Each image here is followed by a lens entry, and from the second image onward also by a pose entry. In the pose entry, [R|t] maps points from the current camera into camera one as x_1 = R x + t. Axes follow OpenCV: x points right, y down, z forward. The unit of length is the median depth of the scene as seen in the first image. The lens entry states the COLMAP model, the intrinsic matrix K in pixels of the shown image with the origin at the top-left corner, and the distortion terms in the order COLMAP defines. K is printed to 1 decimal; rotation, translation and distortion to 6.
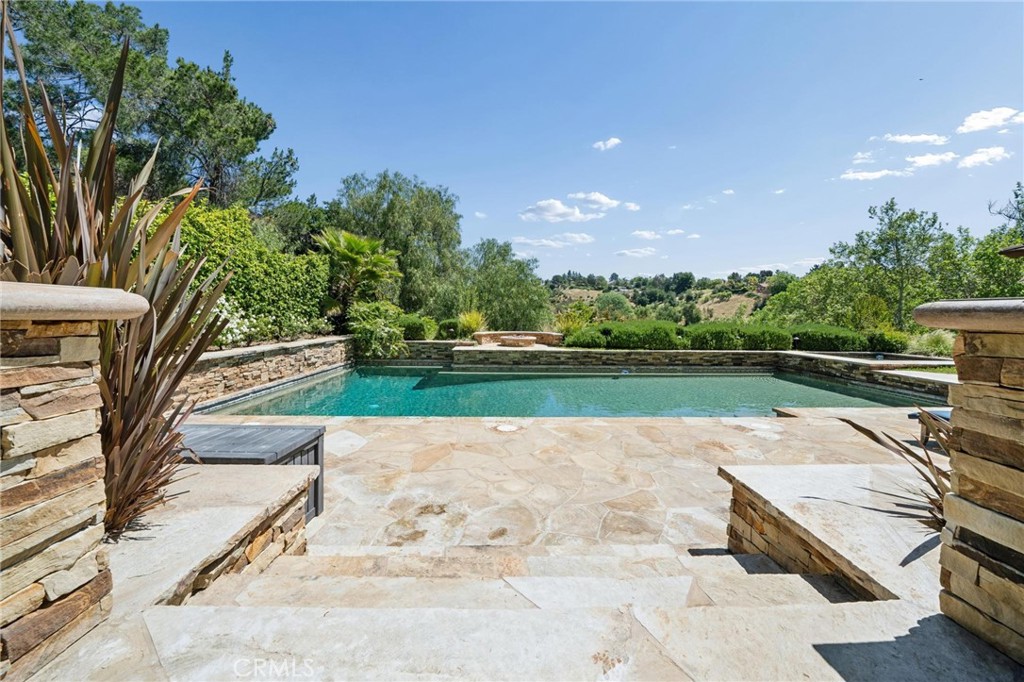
lens RADIAL K [[374.5, 0, 513.9], [0, 374.5, 320.4], [0, 0, 1]] dist [-0.018043, 0.000141]
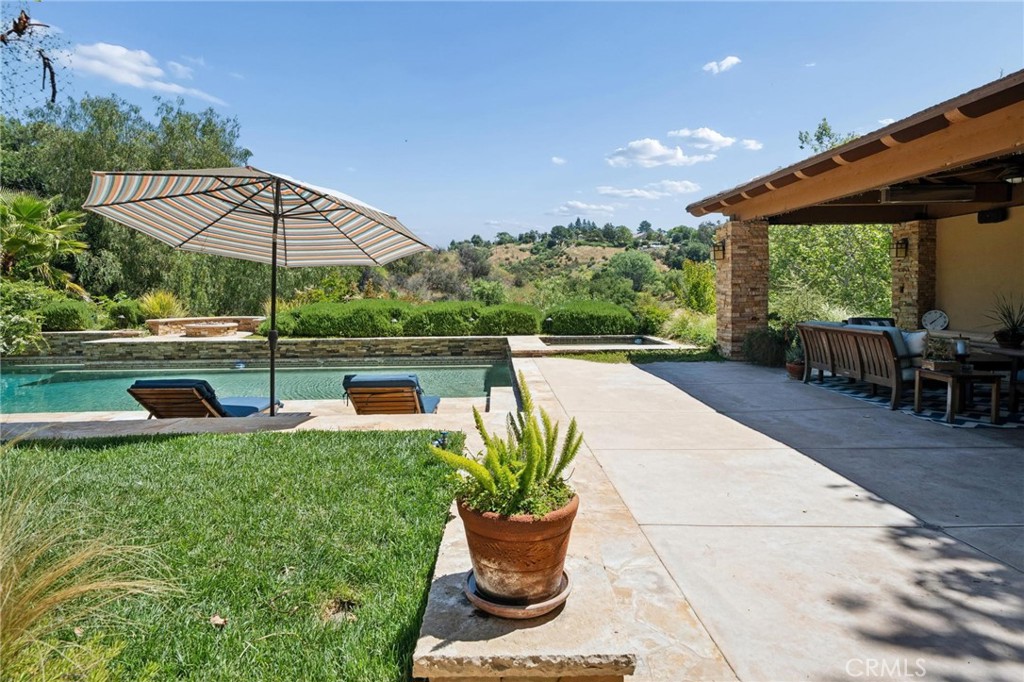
lens RADIAL K [[564.6, 0, 508.7], [0, 564.6, 312.5], [0, 0, 1]] dist [0.018315, -0.000197]
pose [[0.999782, -0.019459, 0.007623, 0.610063], [0.019212, 0.999329, 0.031168, -0.003879], [-0.008225, -0.031015, 0.999485, -0.168177]]
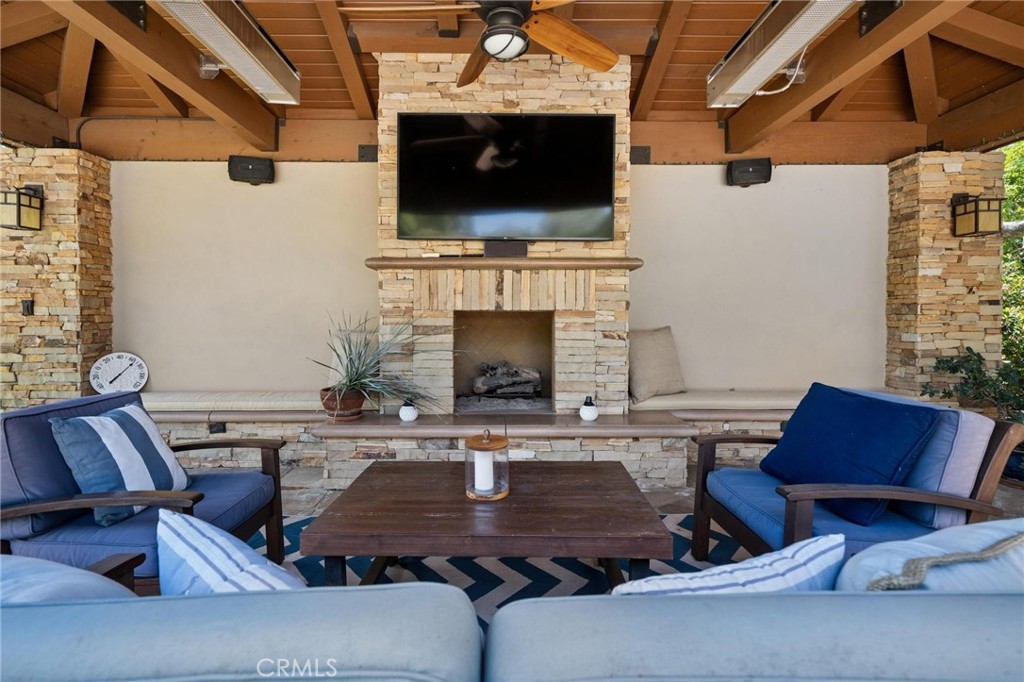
lens RADIAL K [[475.1, 0, 511.5], [0, 475.1, 320.4], [0, 0, 1]] dist [0.009579, -0.000242]
pose [[0.002252, -0.016907, 0.999855, 0.881873], [0.010115, 0.999806, 0.016883, 0.004797], [-0.999946, 0.010076, 0.002423, 0.332991]]
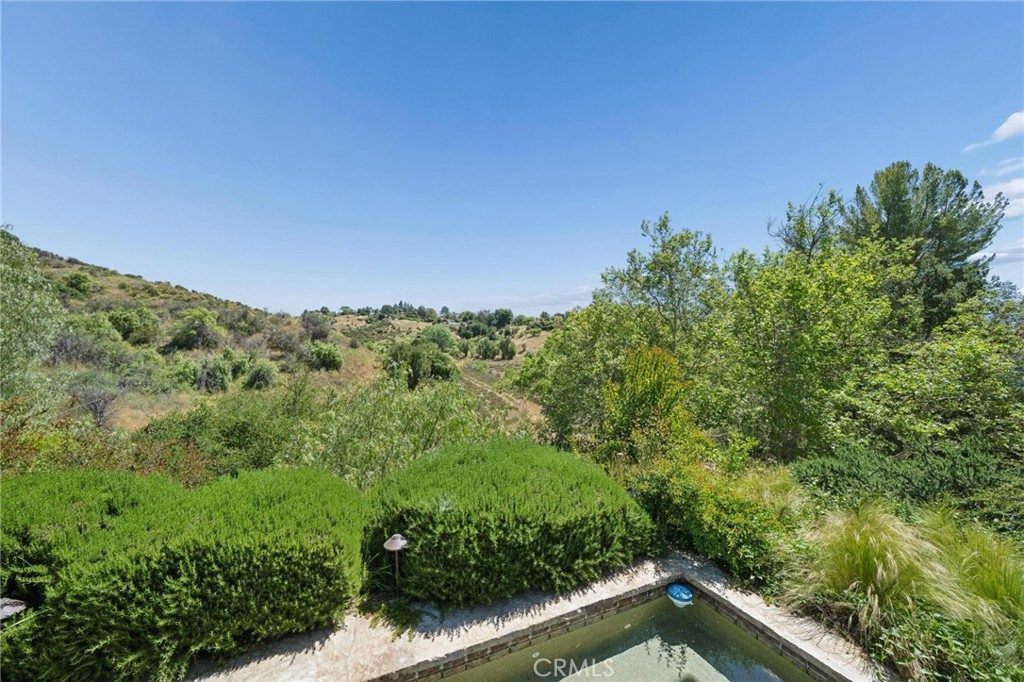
lens RADIAL K [[363.4, 0, 507.1], [0, 363.4, 342.8], [0, 0, 1]] dist [-0.026316, 0.004167]
pose [[0.912454, 0.021363, 0.408622, 0.668120], [-0.011561, 0.999583, -0.026443, -0.059491], [-0.409017, 0.019404, 0.912321, 0.706650]]
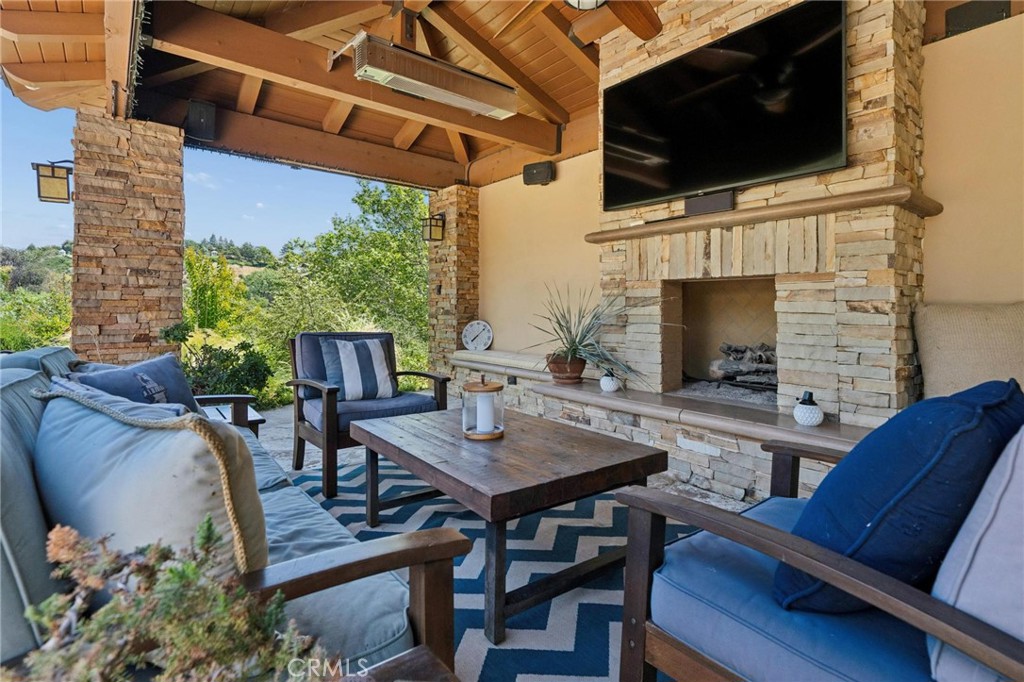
lens RADIAL K [[502.9, 0, 514.3], [0, 502.9, 294.8], [0, 0, 1]] dist [0.012122, 0.000087]
pose [[0.787022, 0.015037, 0.616742, 0.929009], [0.005864, 0.999475, -0.031852, 0.018874], [-0.616897, 0.028685, 0.786521, 0.208999]]
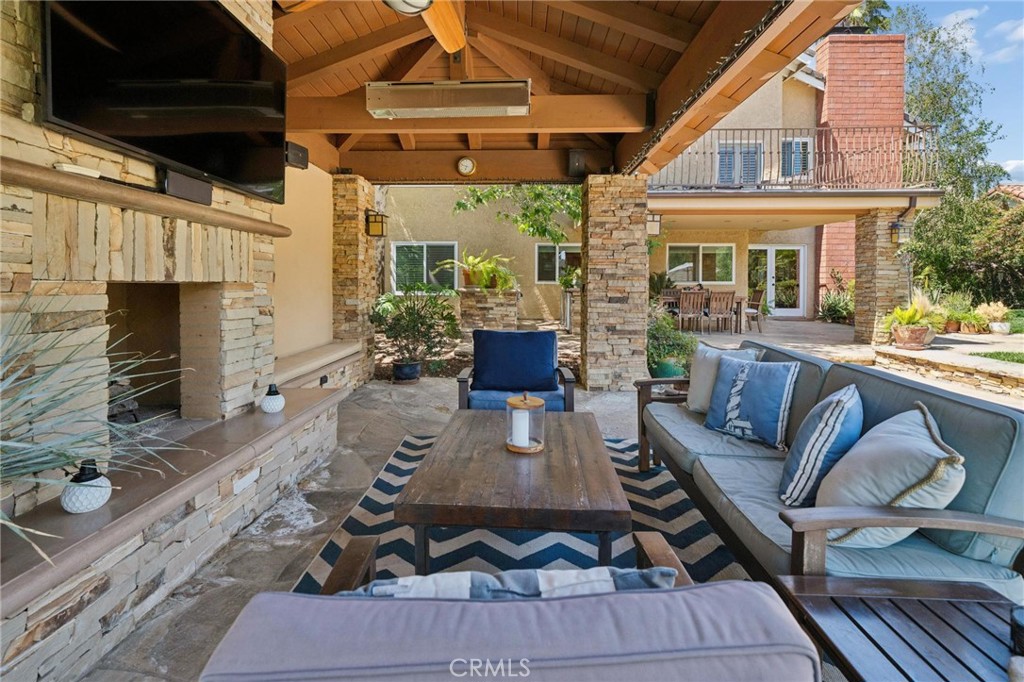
lens RADIAL K [[484.2, 0, 501.6], [0, 484.2, 288.3], [0, 0, 1]] dist [0.008780, 0.000064]
pose [[-0.998604, -0.013181, 0.051151, 1.021513], [-0.012270, 0.999761, 0.018087, 0.001420], [-0.051377, 0.017435, -0.998527, 0.507004]]
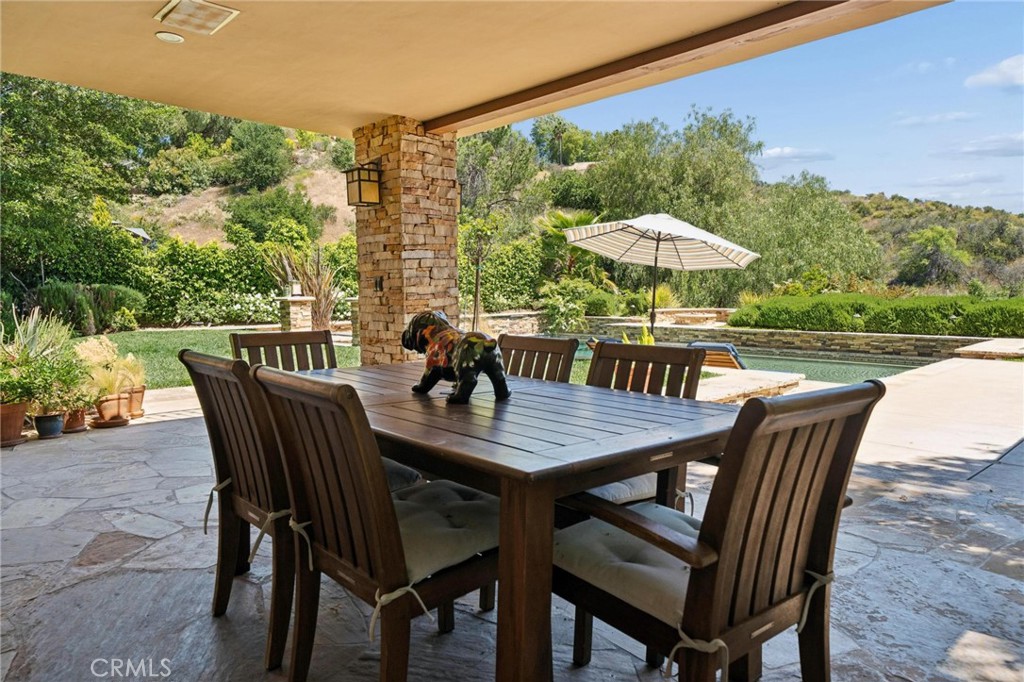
lens RADIAL K [[664.6, 0, 512.0], [0, 664.6, 341.0], [0, 0, 1]] dist [0.040125, -0.001906]
pose [[0.675028, 0.039923, -0.736711, 0.879868], [0.012131, 0.997799, 0.065187, -0.000529], [0.737693, -0.052940, 0.673058, -0.384380]]
